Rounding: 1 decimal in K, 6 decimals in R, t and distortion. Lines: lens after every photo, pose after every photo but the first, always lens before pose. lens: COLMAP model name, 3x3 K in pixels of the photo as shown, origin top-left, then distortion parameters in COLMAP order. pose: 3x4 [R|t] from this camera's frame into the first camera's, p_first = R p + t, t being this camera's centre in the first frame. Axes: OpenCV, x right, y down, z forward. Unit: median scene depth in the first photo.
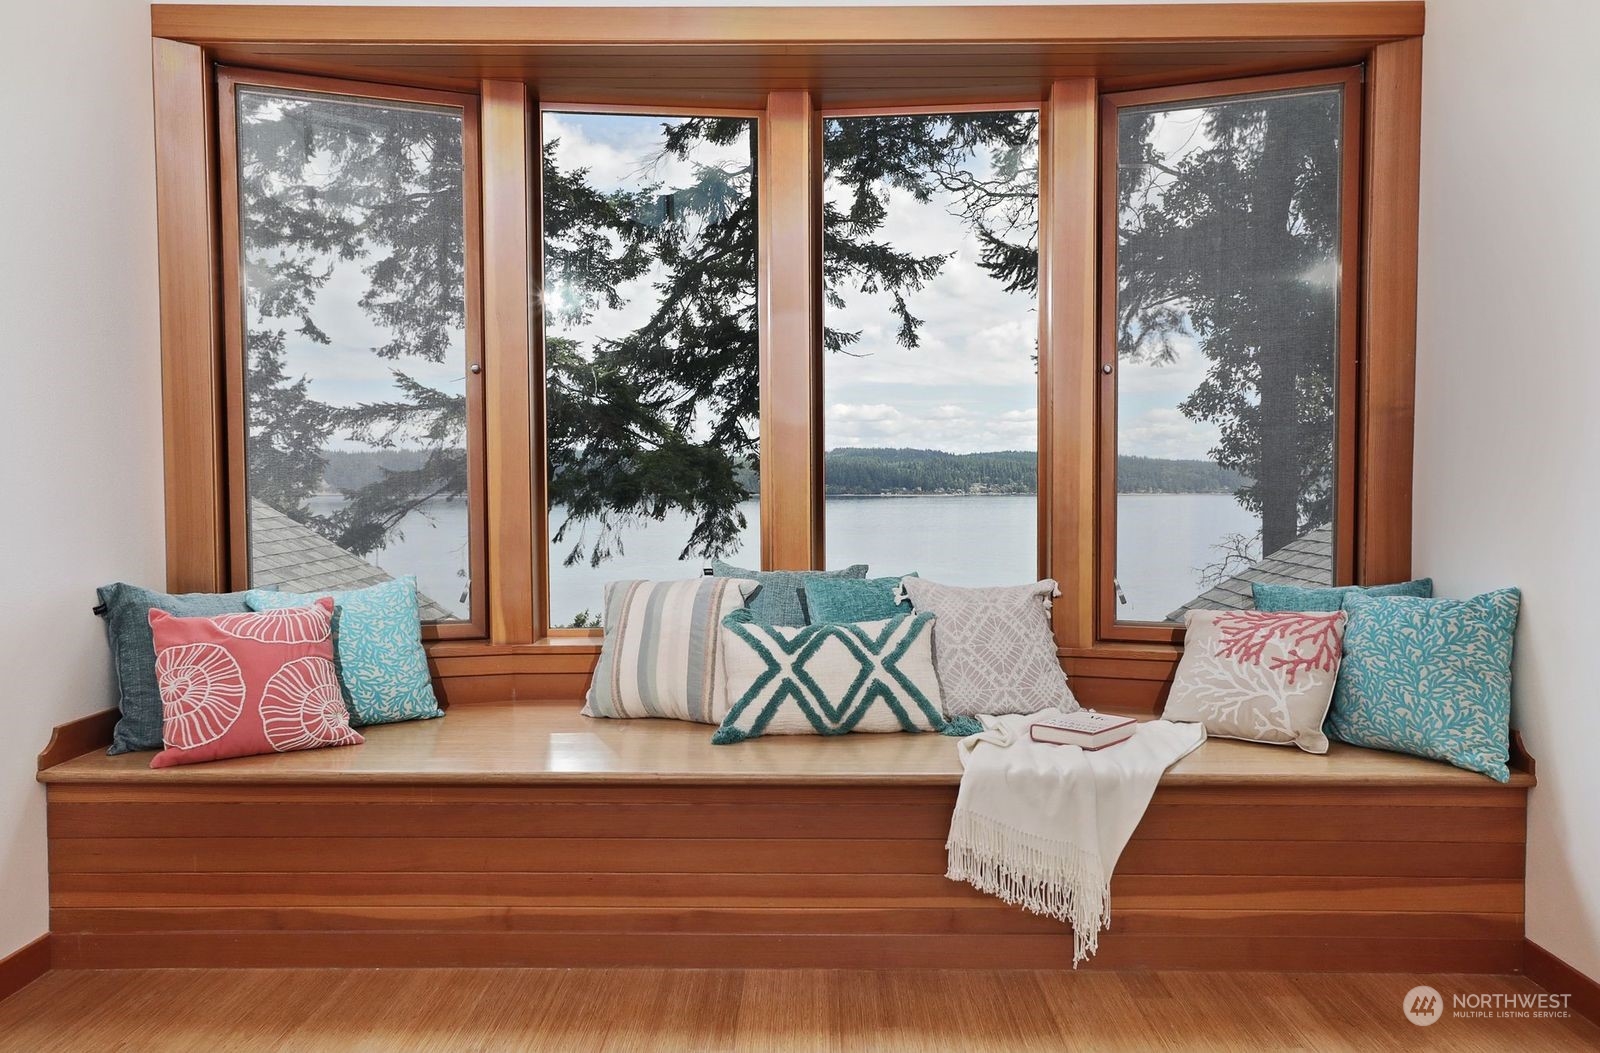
lens RADIAL K [[1094.2, 0, 799.7], [0, 1094.2, 495.1], [0, 0, 1]] dist [0.008266, 0.002985]
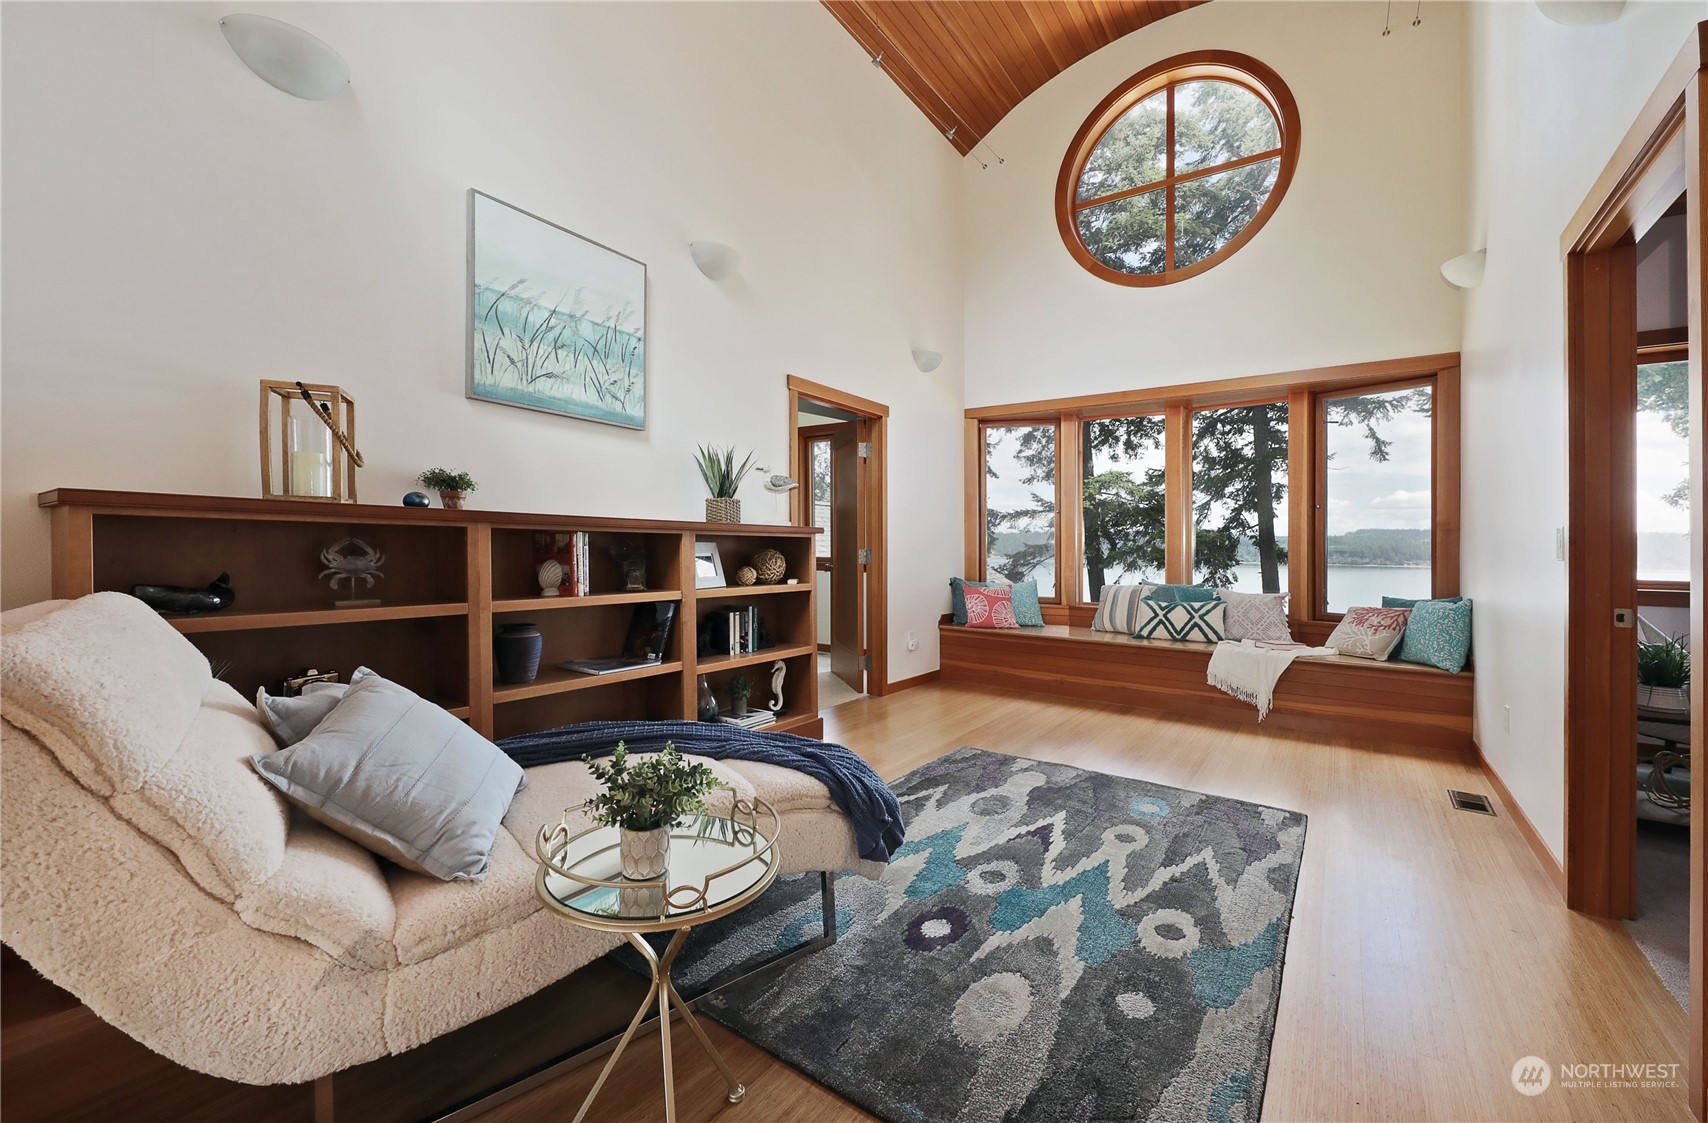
lens RADIAL K [[684.7, 0, 851.0], [0, 684.7, 538.0], [0, 0, 1]] dist [0.000614, 0.000051]
pose [[0.819695, 0.003632, -0.572788, 0.063988], [-0.021531, 0.999469, -0.024475, 0.002742], [0.572395, 0.032395, 0.819338, -0.174415]]
